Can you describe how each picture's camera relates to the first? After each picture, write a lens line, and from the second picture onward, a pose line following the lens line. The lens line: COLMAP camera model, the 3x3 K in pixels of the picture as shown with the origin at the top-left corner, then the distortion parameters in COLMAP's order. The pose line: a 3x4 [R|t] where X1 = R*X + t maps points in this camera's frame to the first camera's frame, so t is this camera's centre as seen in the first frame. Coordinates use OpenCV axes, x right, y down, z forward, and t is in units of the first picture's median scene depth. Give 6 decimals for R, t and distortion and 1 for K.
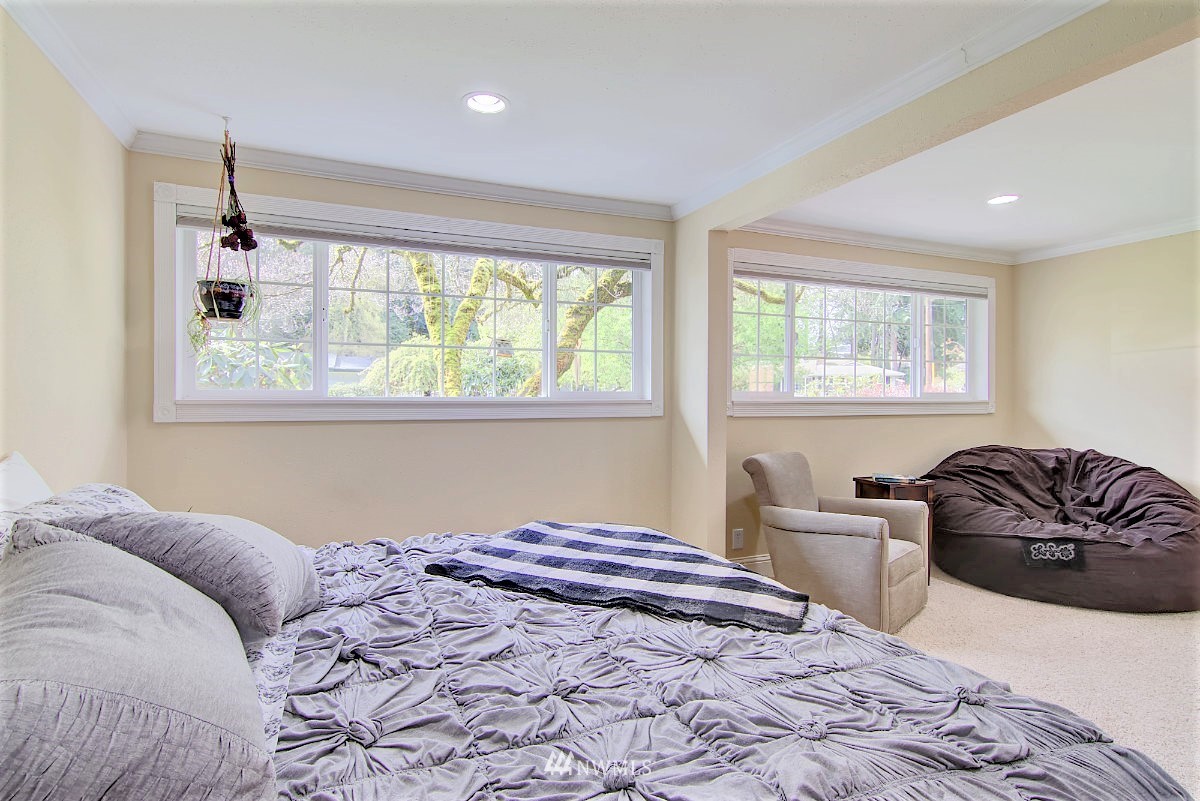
lens RADIAL K [[603.3, 0, 600.7], [0, 603.3, 402.8], [0, 0, 1]] dist [-0.003240, -0.000677]
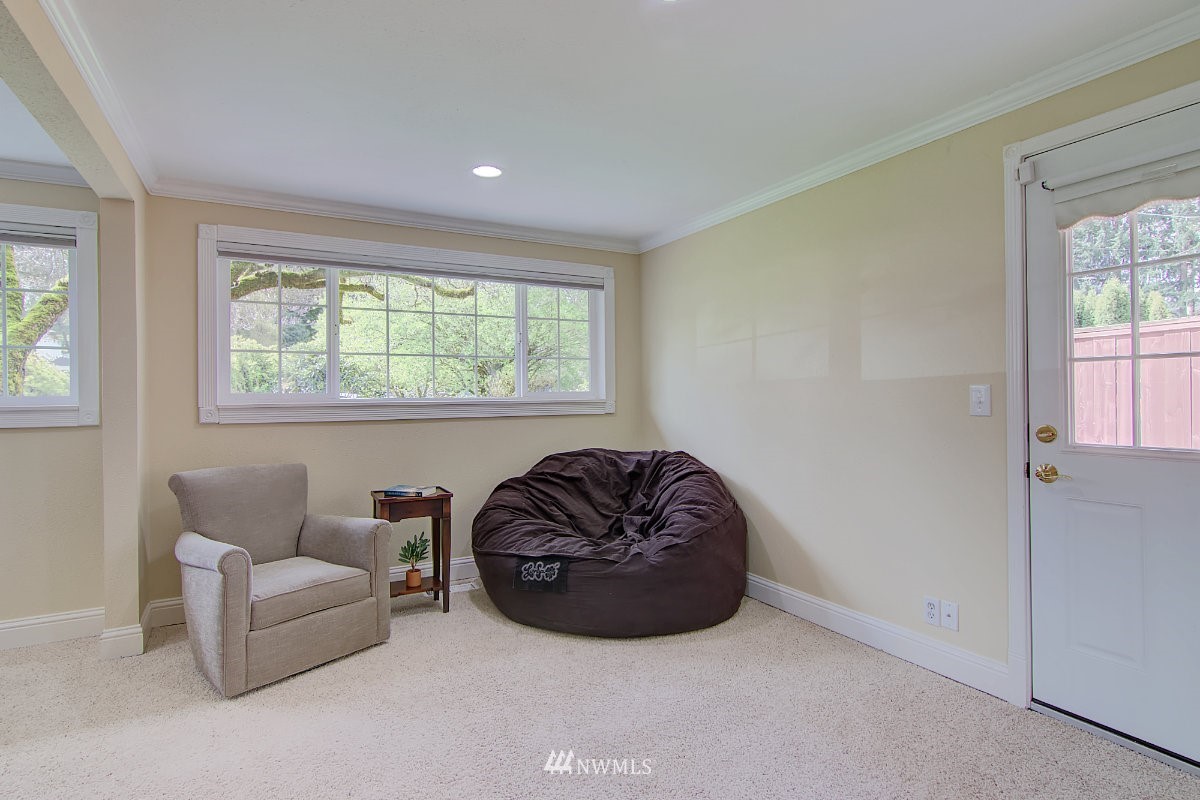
lens RADIAL K [[603.3, 0, 598.4], [0, 603.3, 397.0], [0, 0, 1]] dist [-0.003240, -0.000677]
pose [[0.993285, -0.013155, 0.114945, 0.608642], [0.014613, 0.999823, -0.011857, 0.003760], [-0.114769, 0.013457, 0.993301, 0.094504]]
